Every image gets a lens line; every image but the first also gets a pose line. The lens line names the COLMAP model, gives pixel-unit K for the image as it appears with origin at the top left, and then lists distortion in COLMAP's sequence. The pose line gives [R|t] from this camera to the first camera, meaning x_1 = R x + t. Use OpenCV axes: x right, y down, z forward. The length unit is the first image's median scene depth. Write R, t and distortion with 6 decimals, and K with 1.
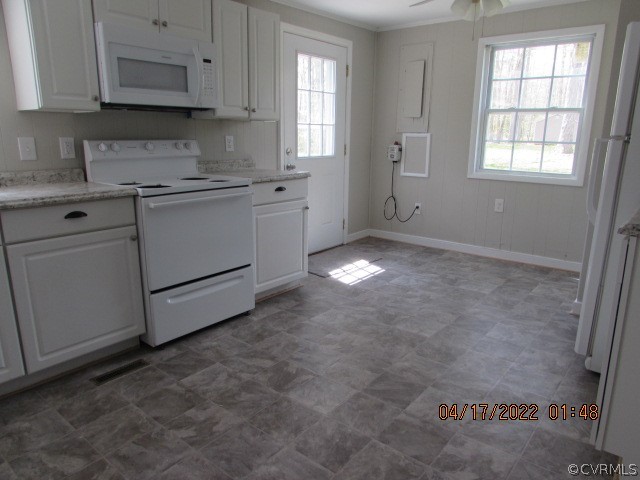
lens RADIAL K [[448.4, 0, 320.0], [0, 448.4, 240.0], [0, 0, 1]] dist [-0.033189, 0.006936]
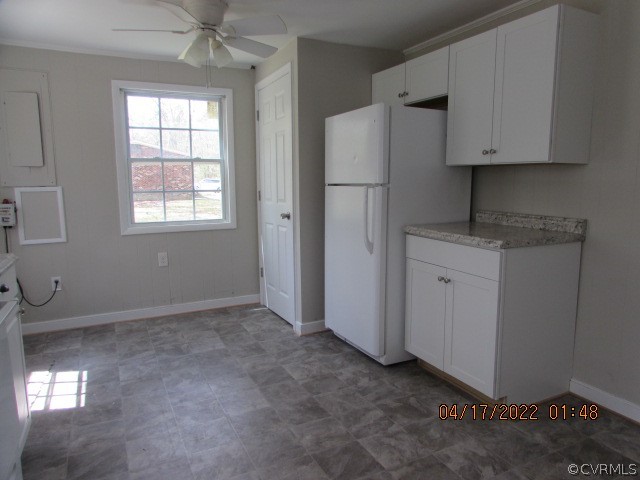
lens RADIAL K [[458.5, 0, 320.0], [0, 458.5, 240.0], [0, 0, 1]] dist [-0.008312, -0.001629]
pose [[0.417918, -0.134476, 0.898477, -0.401762], [0.228231, 0.972808, 0.039442, -0.099169], [-0.879349, 0.188576, 0.437246, 0.349213]]
